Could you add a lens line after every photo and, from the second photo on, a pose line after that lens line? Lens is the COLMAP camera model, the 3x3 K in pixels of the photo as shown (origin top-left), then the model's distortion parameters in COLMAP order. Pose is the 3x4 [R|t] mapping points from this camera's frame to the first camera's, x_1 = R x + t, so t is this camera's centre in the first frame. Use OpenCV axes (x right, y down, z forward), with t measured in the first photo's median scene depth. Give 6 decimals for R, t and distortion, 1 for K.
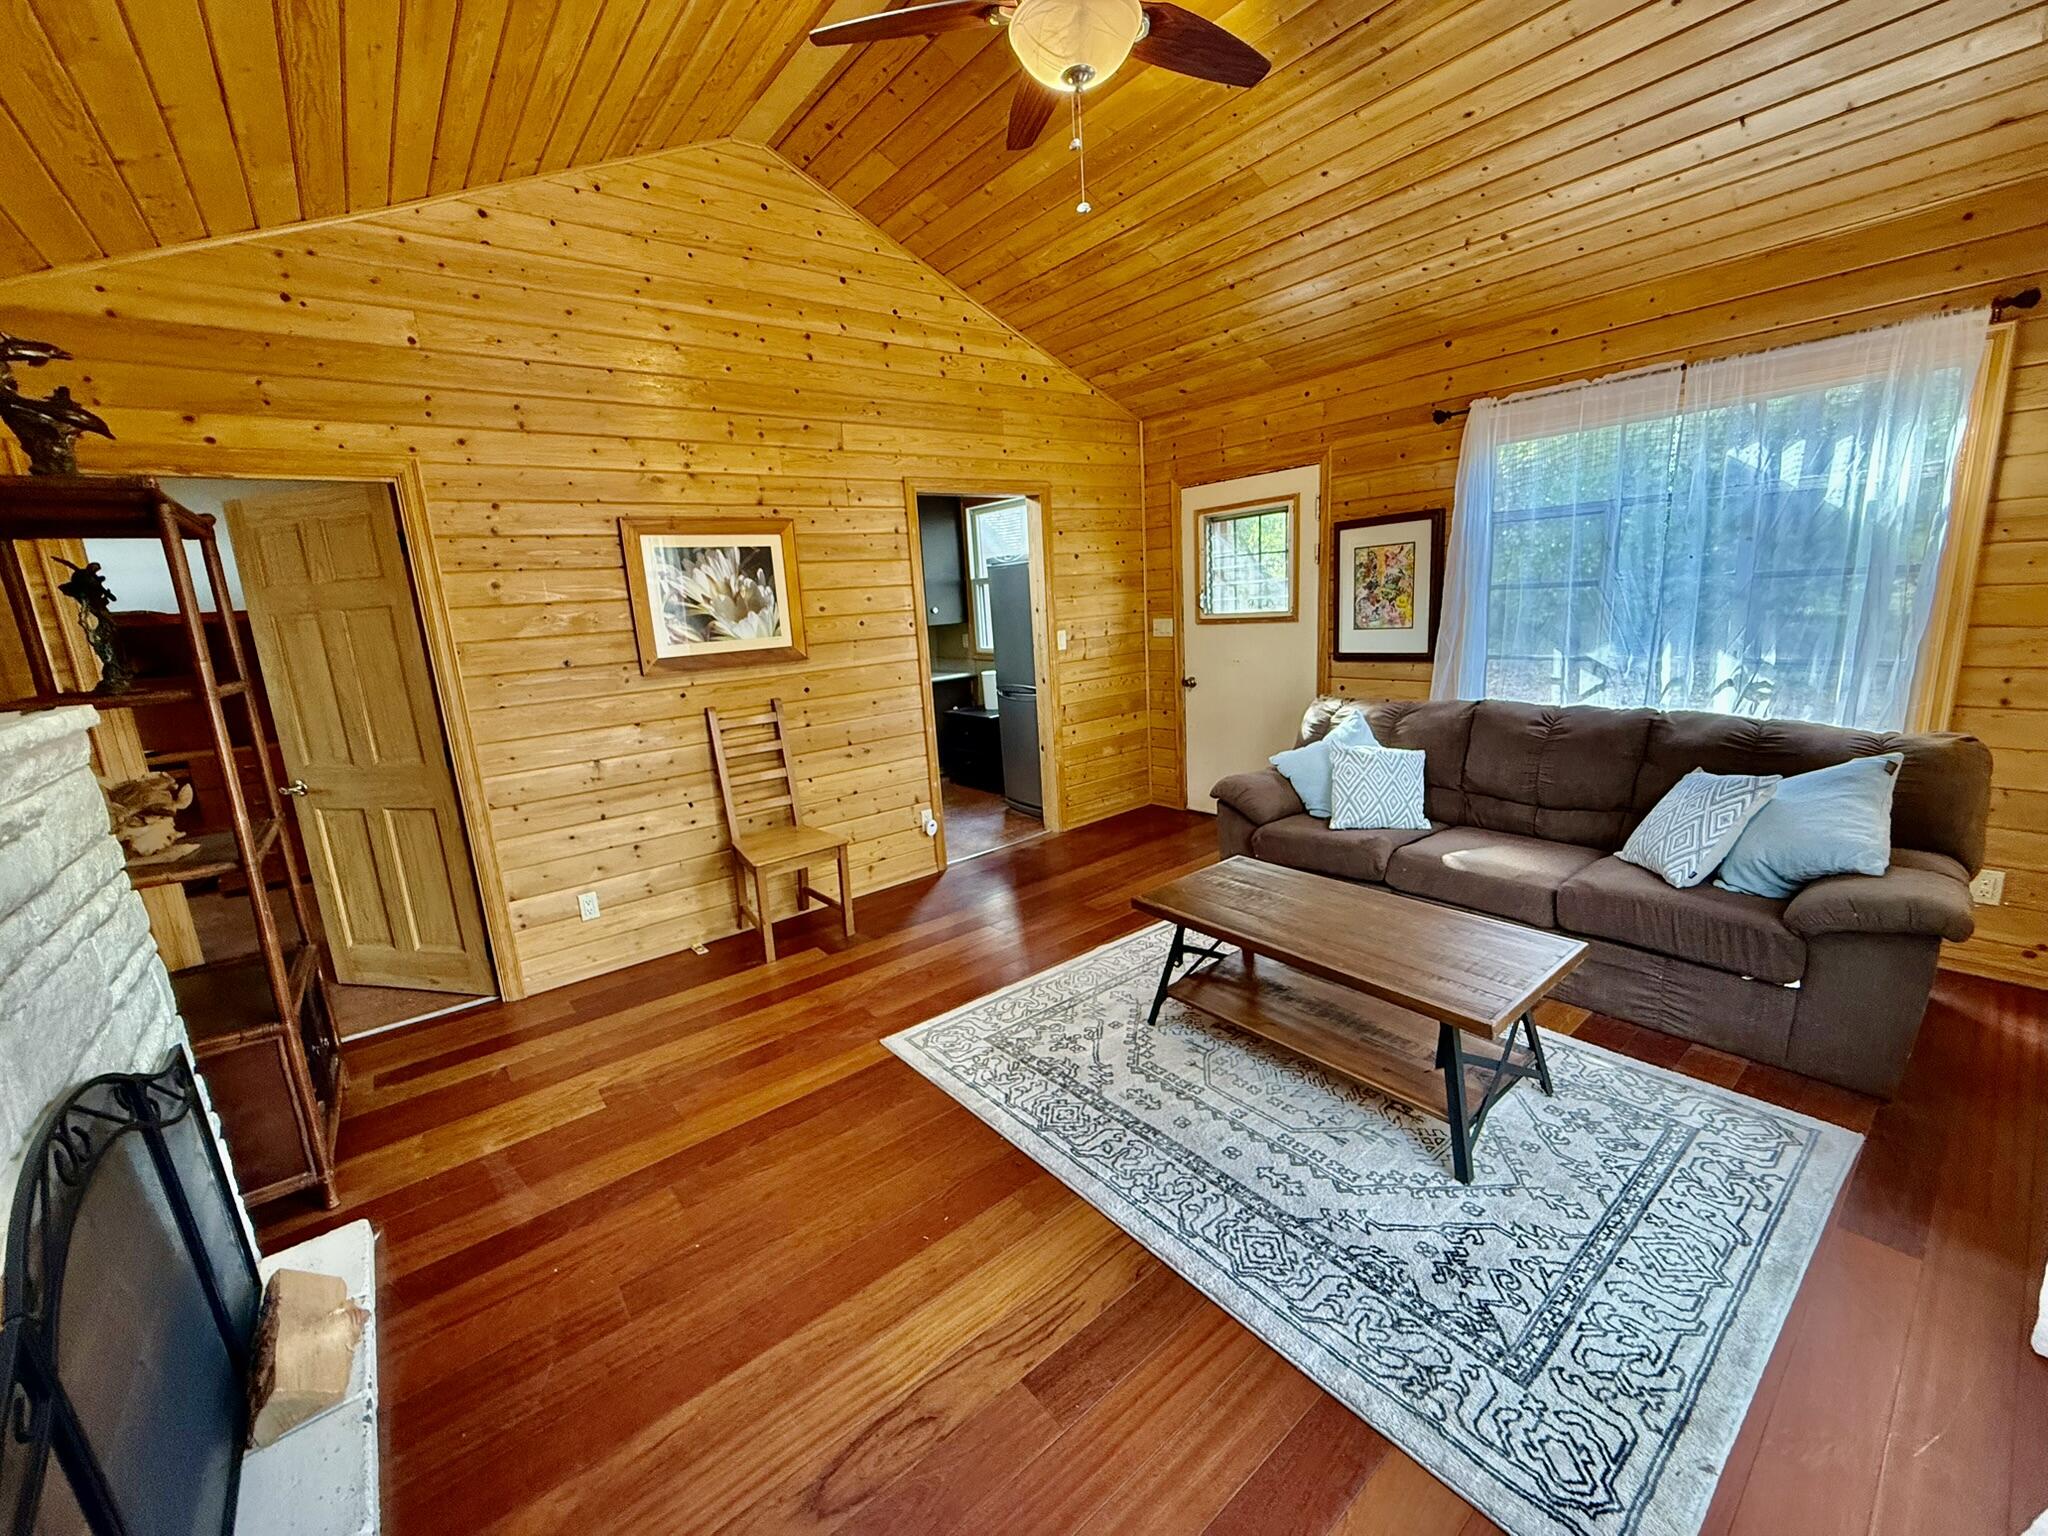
lens RADIAL K [[819.3, 0, 1022.7], [0, 819.3, 766.3], [0, 0, 1]] dist [-0.000370, -0.000505]
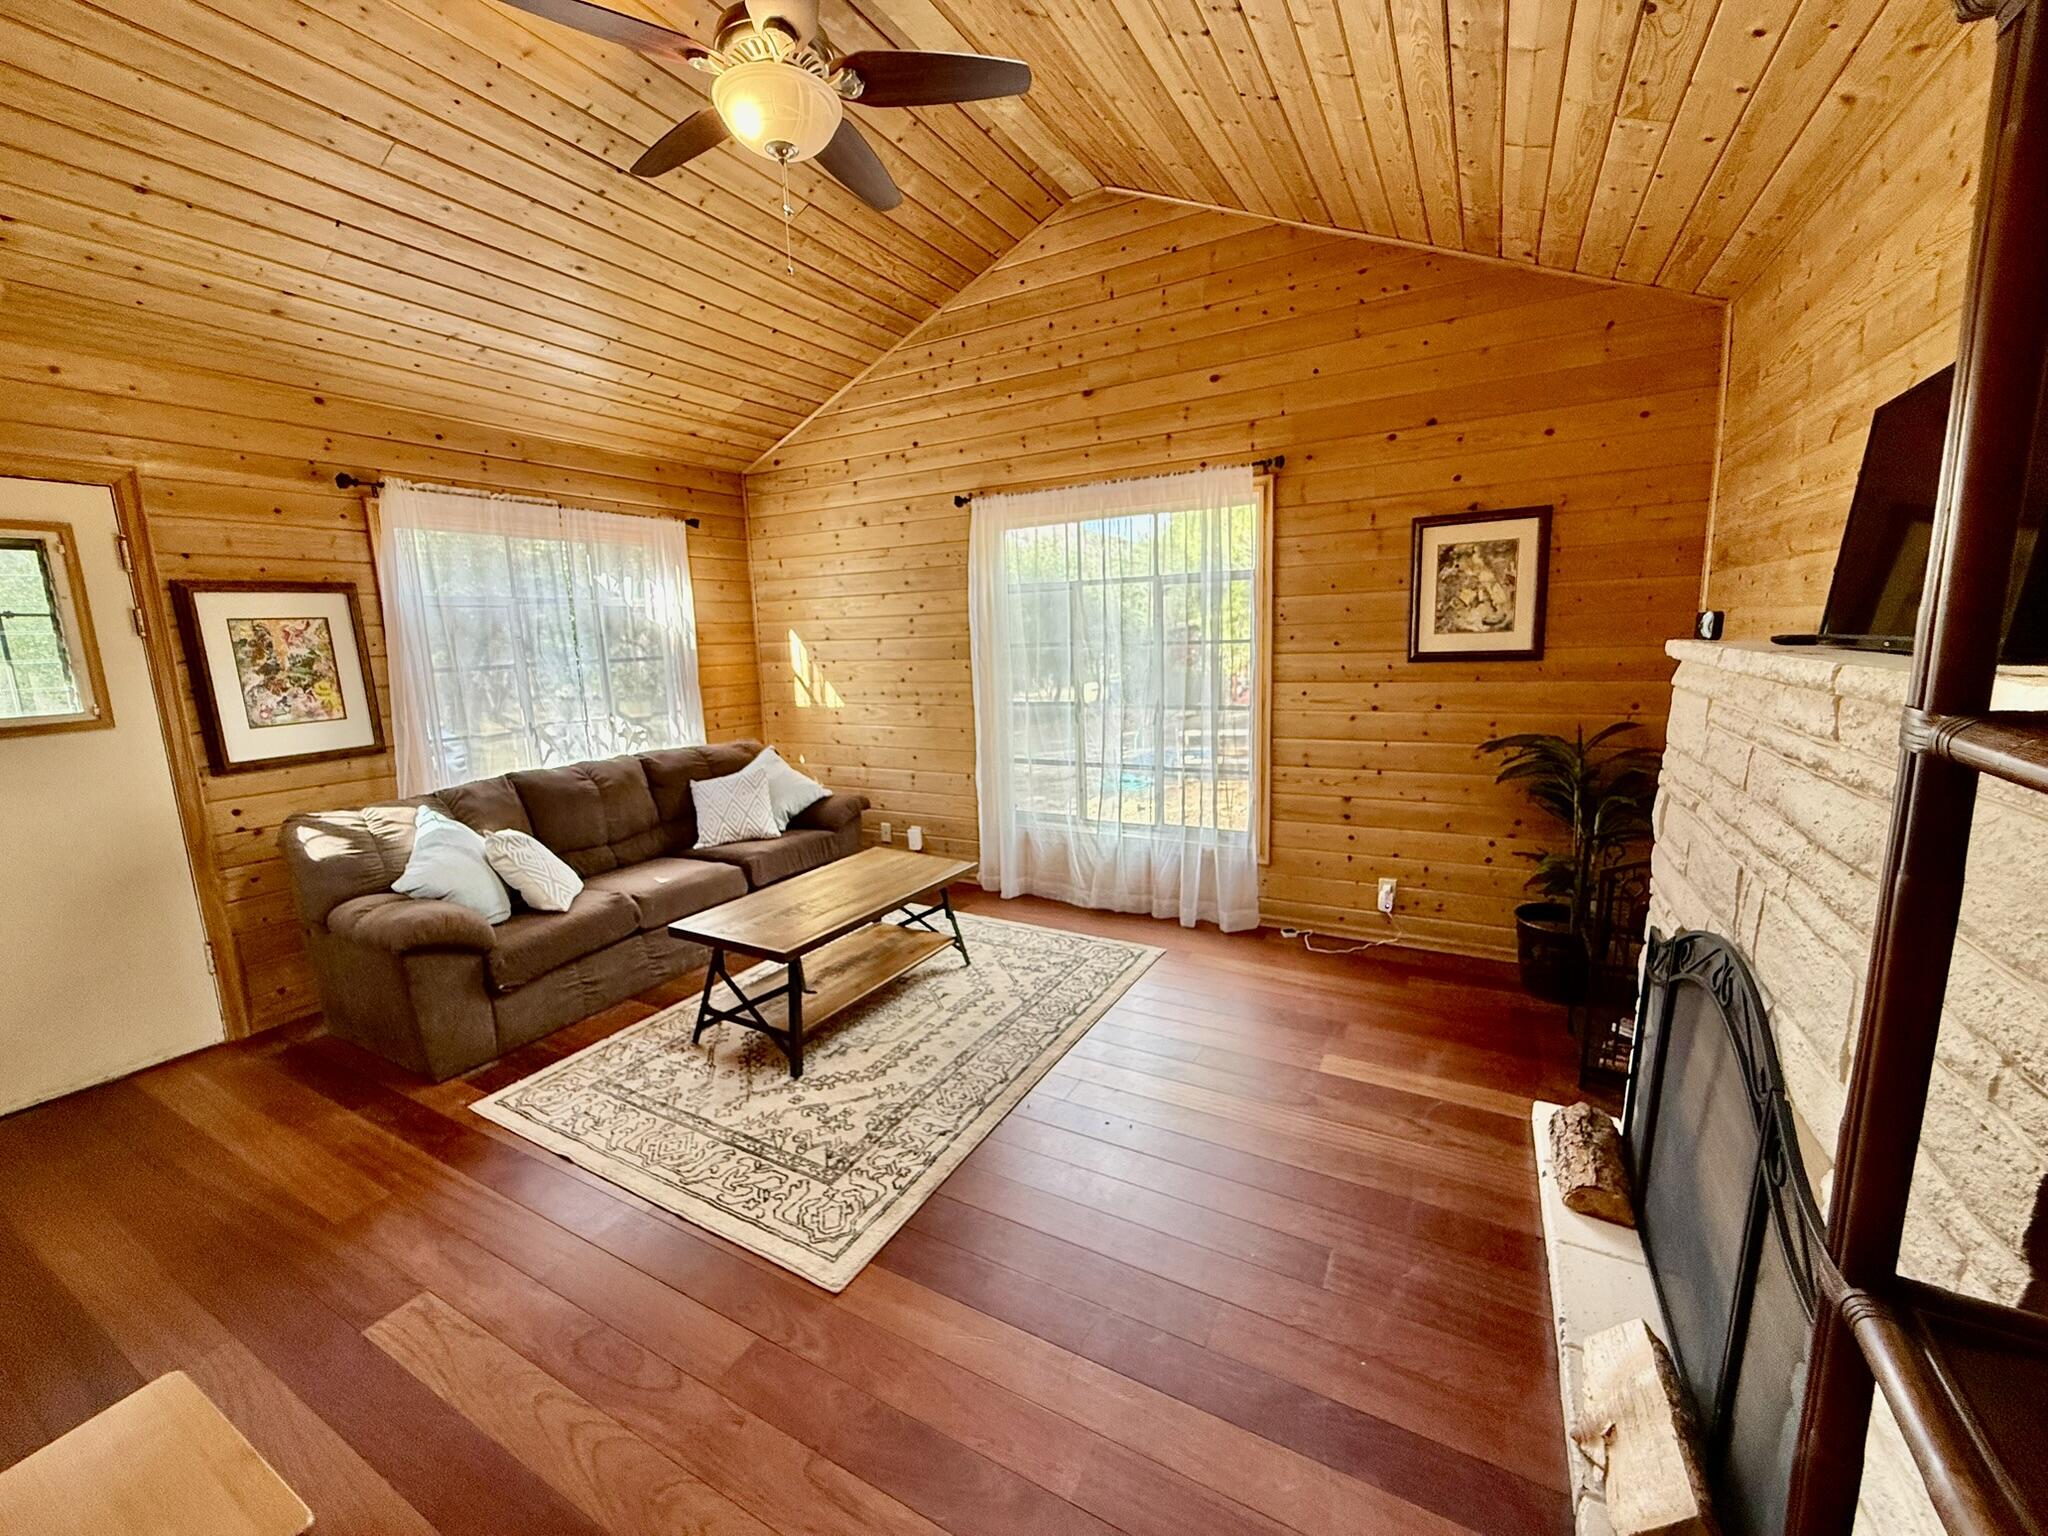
lens RADIAL K [[819.3, 0, 1018.9], [0, 819.3, 766.0], [0, 0, 1]] dist [-0.000370, -0.000505]
pose [[-0.373372, -0.074232, 0.924707, -0.619974], [0.247268, 0.952769, 0.176325, -0.110219], [-0.894121, 0.294485, -0.337382, 0.751036]]
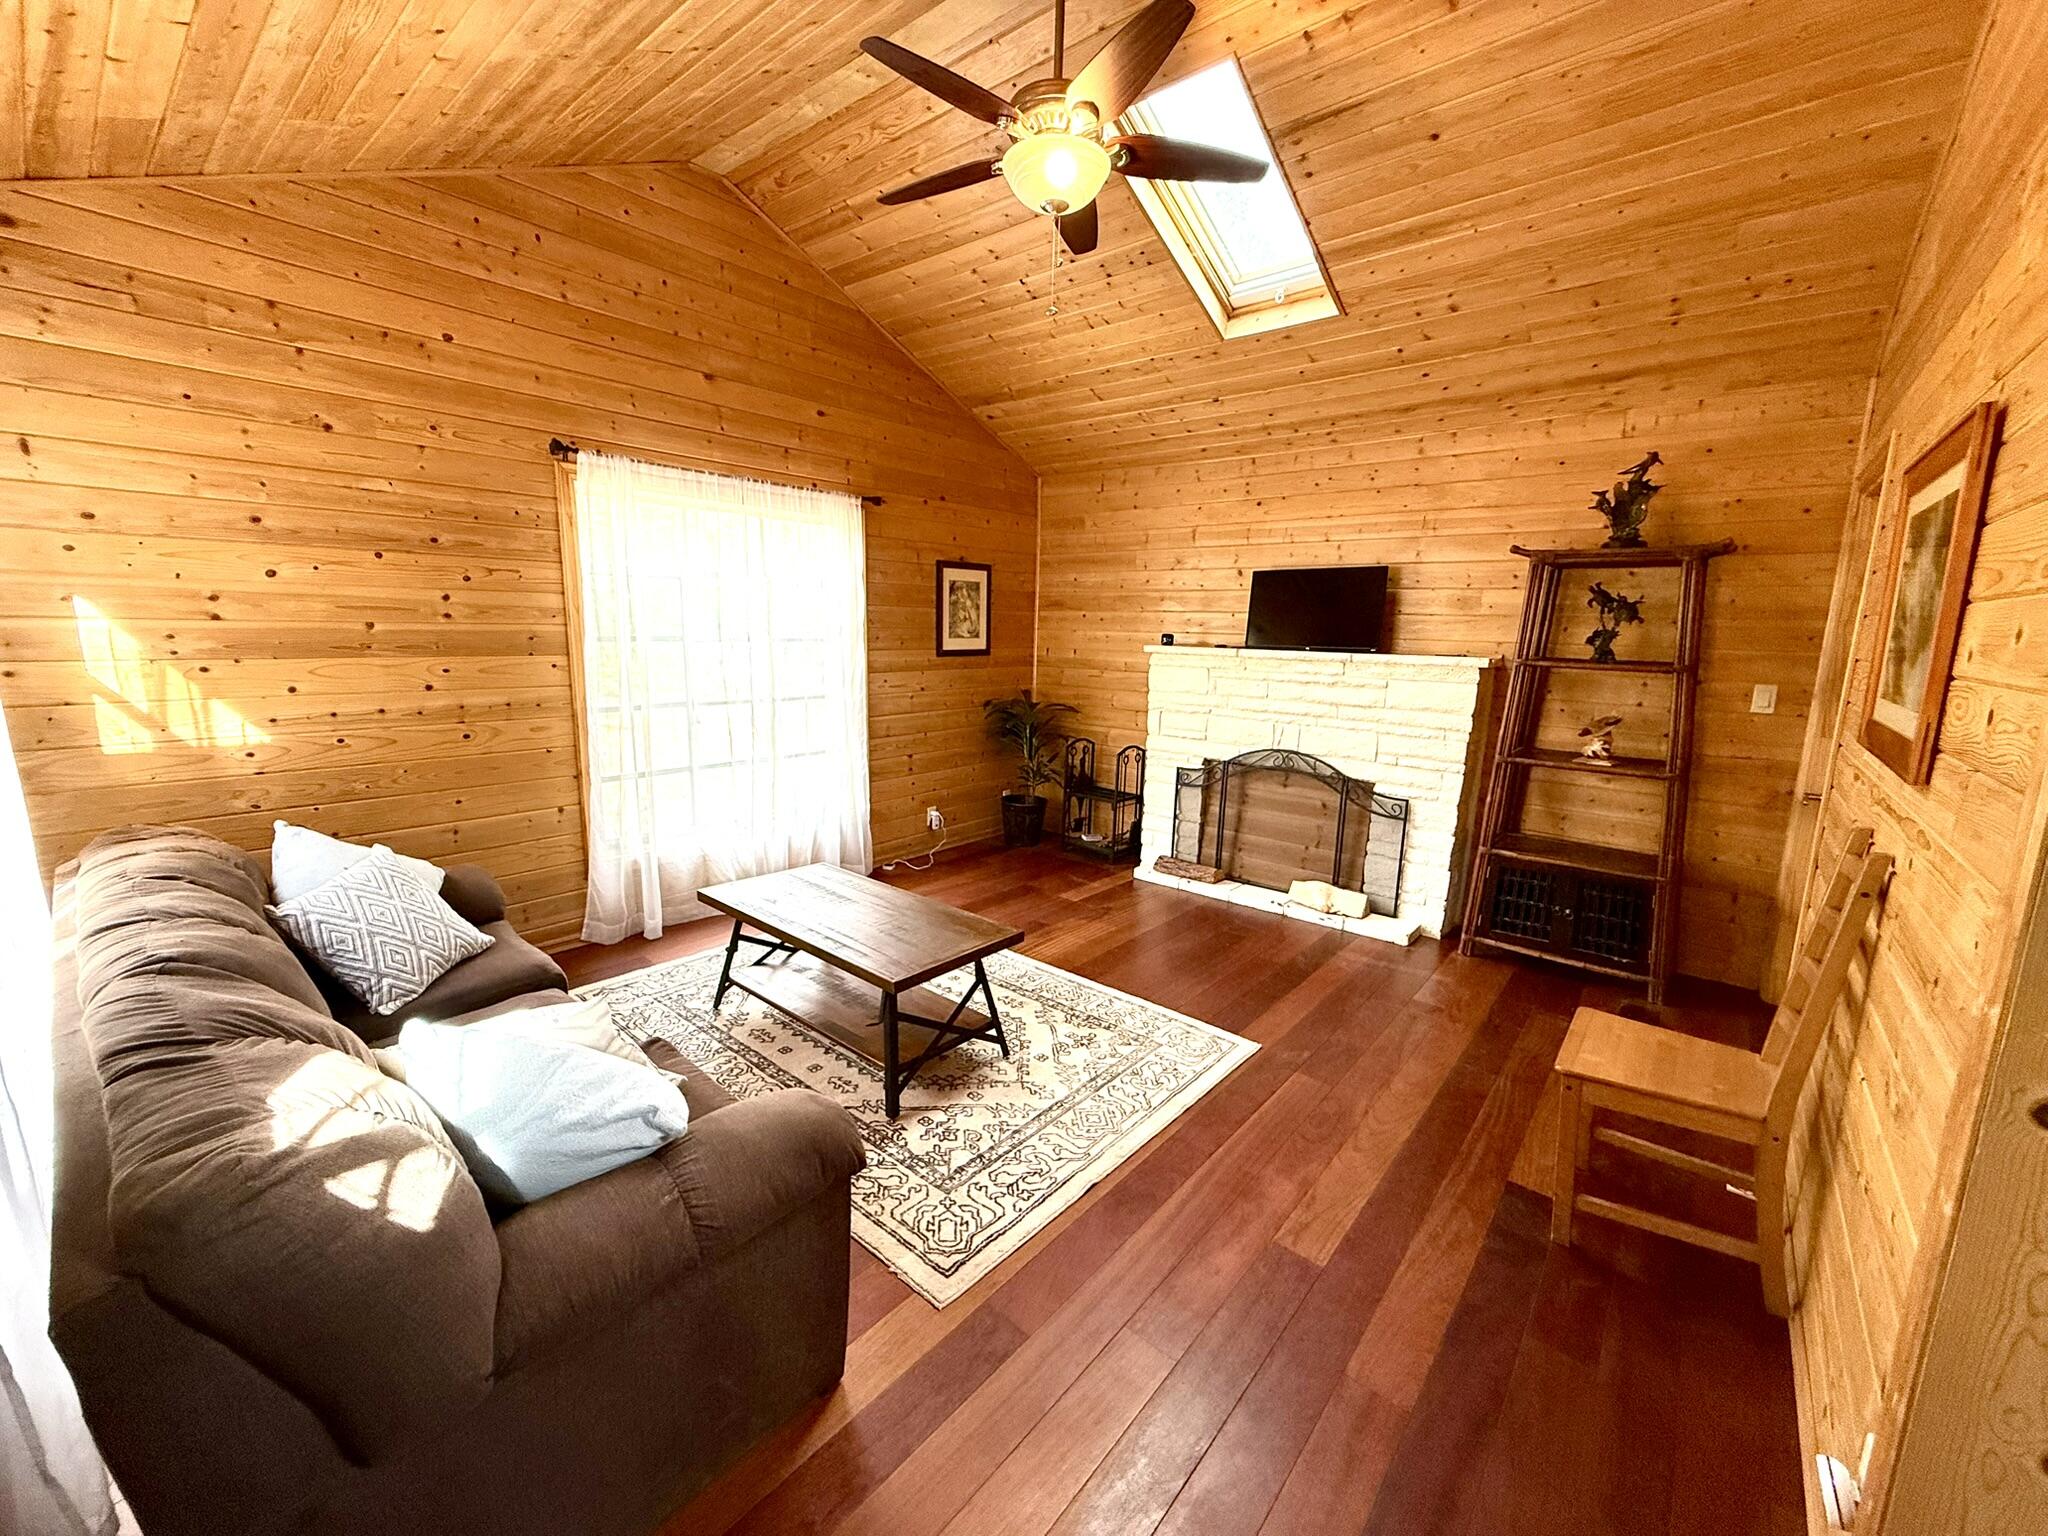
lens RADIAL K [[819.3, 0, 1025.3], [0, 819.3, 768.7], [0, 0, 1]] dist [-0.000370, -0.000505]
pose [[-0.980352, 0.073724, -0.182958, 0.224655], [-0.002056, 0.923658, 0.383212, -0.307713], [0.197243, 0.376059, -0.905359, 1.366450]]
